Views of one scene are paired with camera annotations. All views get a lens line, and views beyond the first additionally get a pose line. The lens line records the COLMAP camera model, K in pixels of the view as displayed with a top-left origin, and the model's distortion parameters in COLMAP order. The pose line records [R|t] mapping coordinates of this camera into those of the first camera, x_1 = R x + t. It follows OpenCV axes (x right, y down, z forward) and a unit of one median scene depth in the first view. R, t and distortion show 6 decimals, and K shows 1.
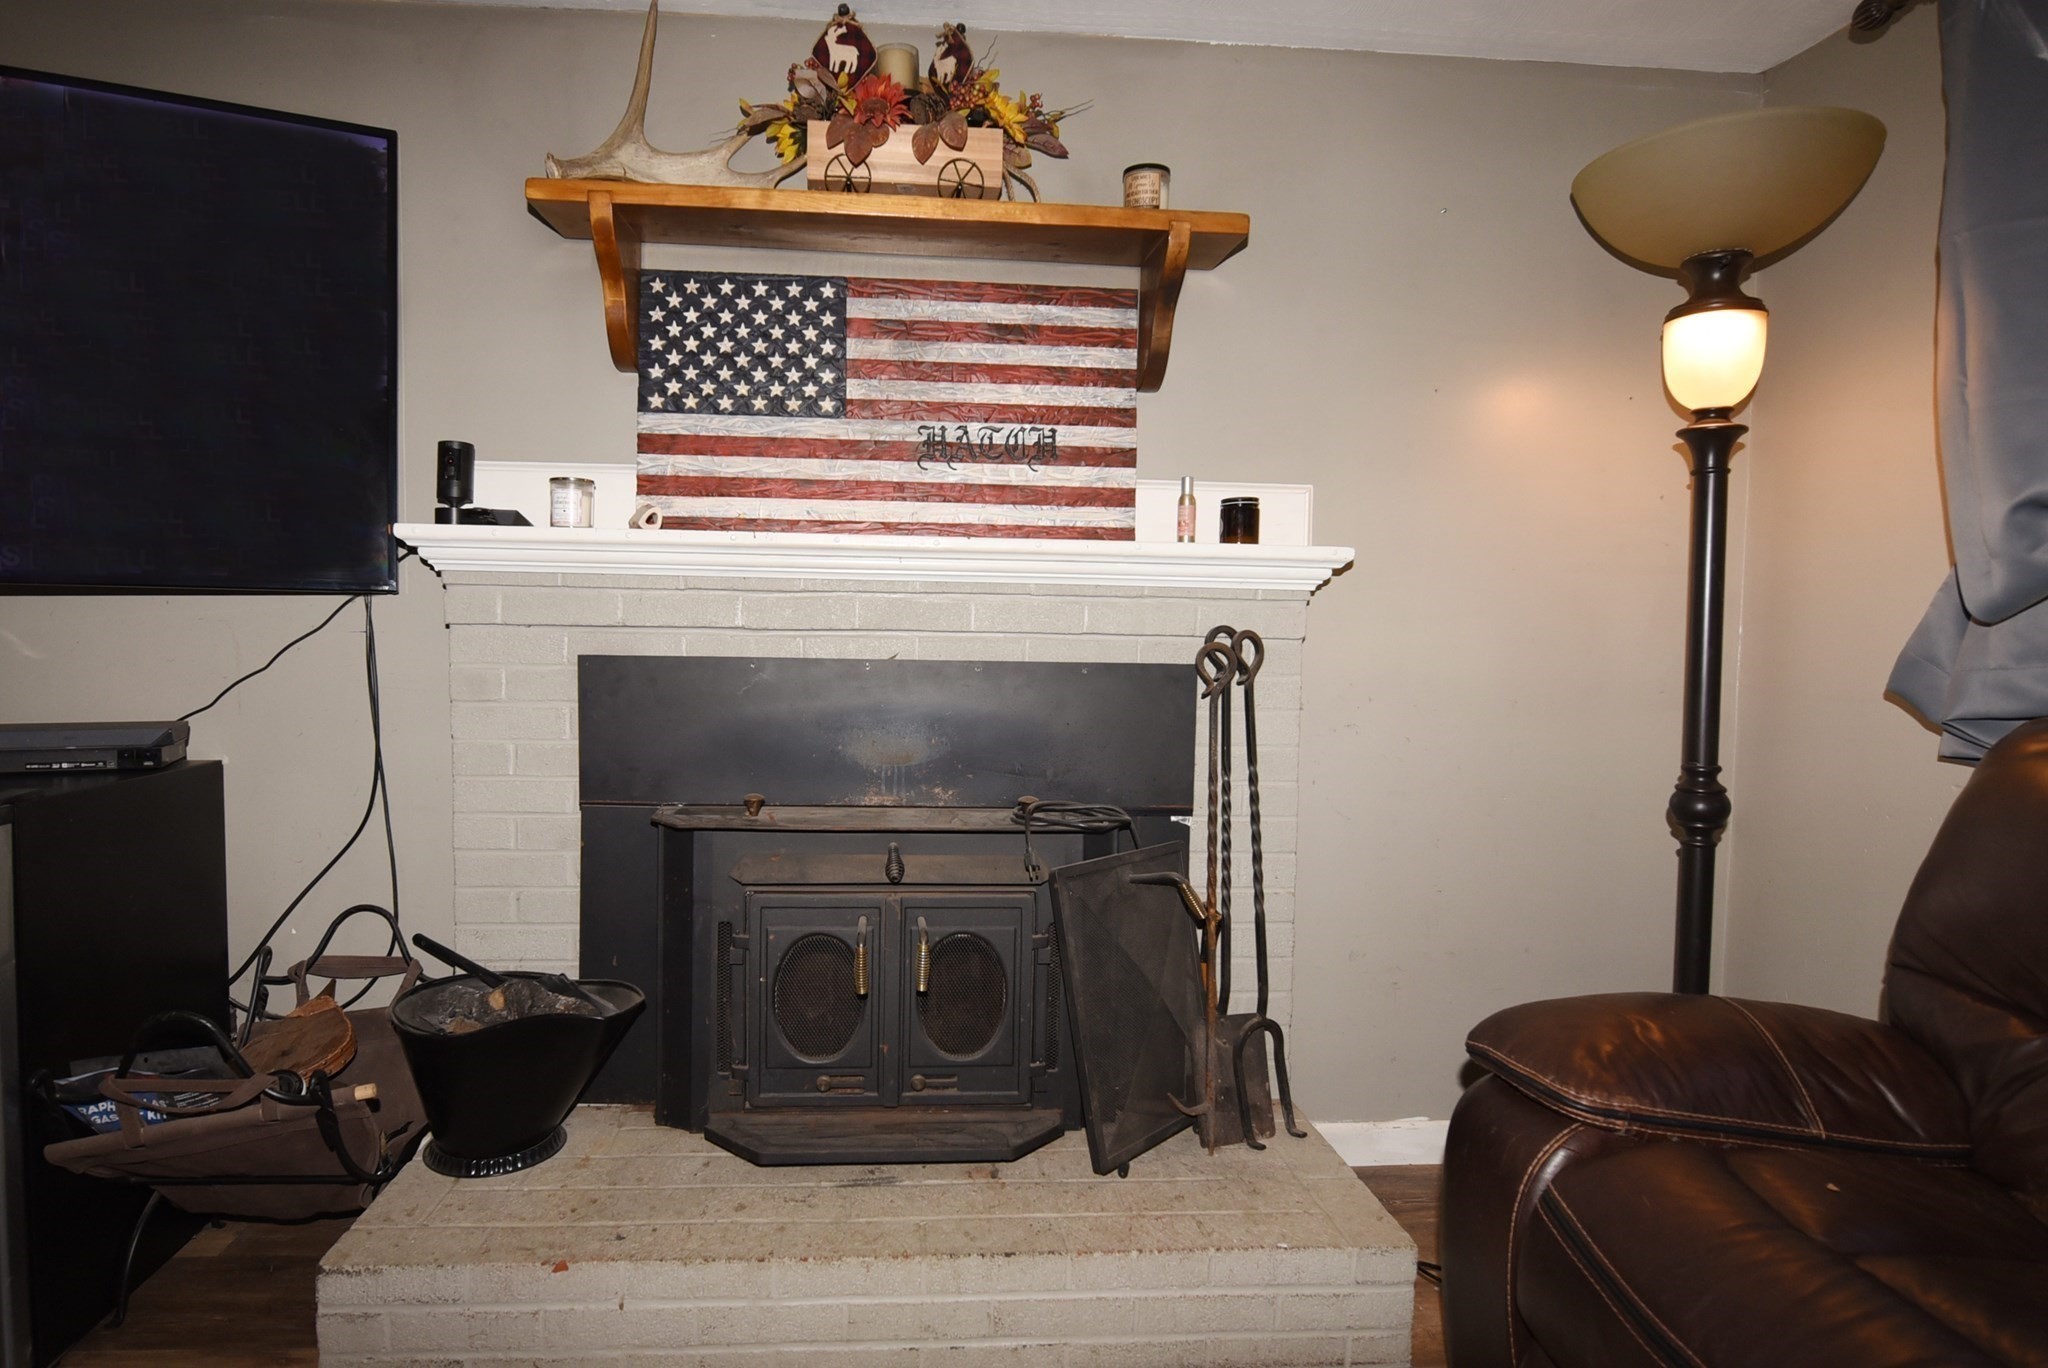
lens RADIAL K [[1130.2, 0, 1024.7], [0, 1130.2, 678.3], [0, 0, 1]] dist [0.004287, -0.000147]
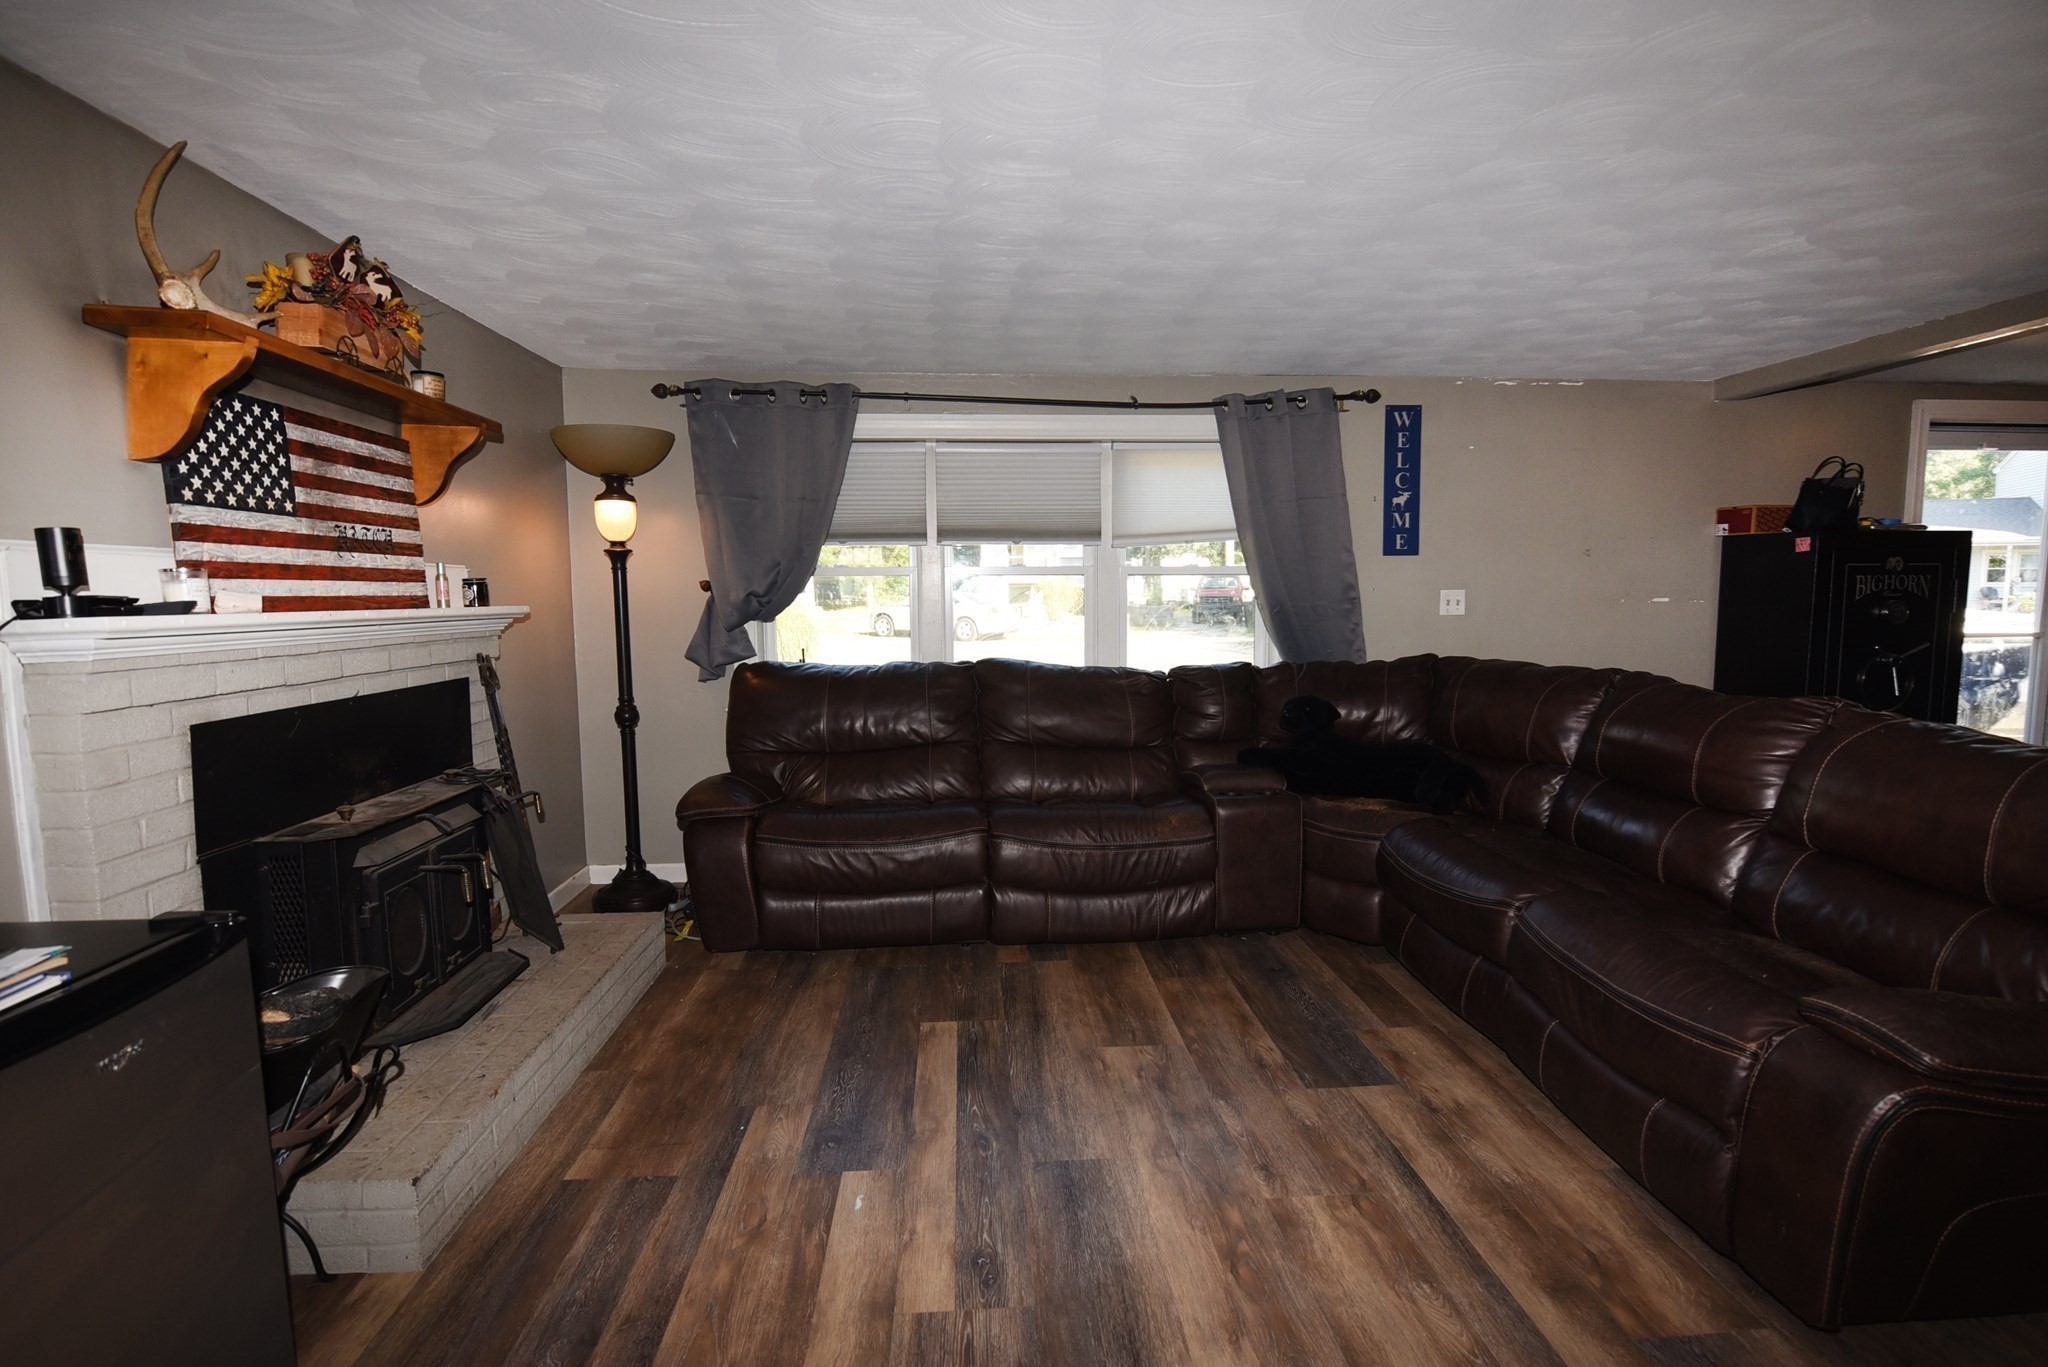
lens RADIAL K [[971.4, 0, 1027.3], [0, 971.4, 686.7], [0, 0, 1]] dist [0.000406, -0.000671]
pose [[0.013609, -0.111555, 0.993665, -1.277783], [0.063656, 0.991838, 0.110478, -0.107489], [-0.997879, 0.061749, 0.020599, 0.156872]]
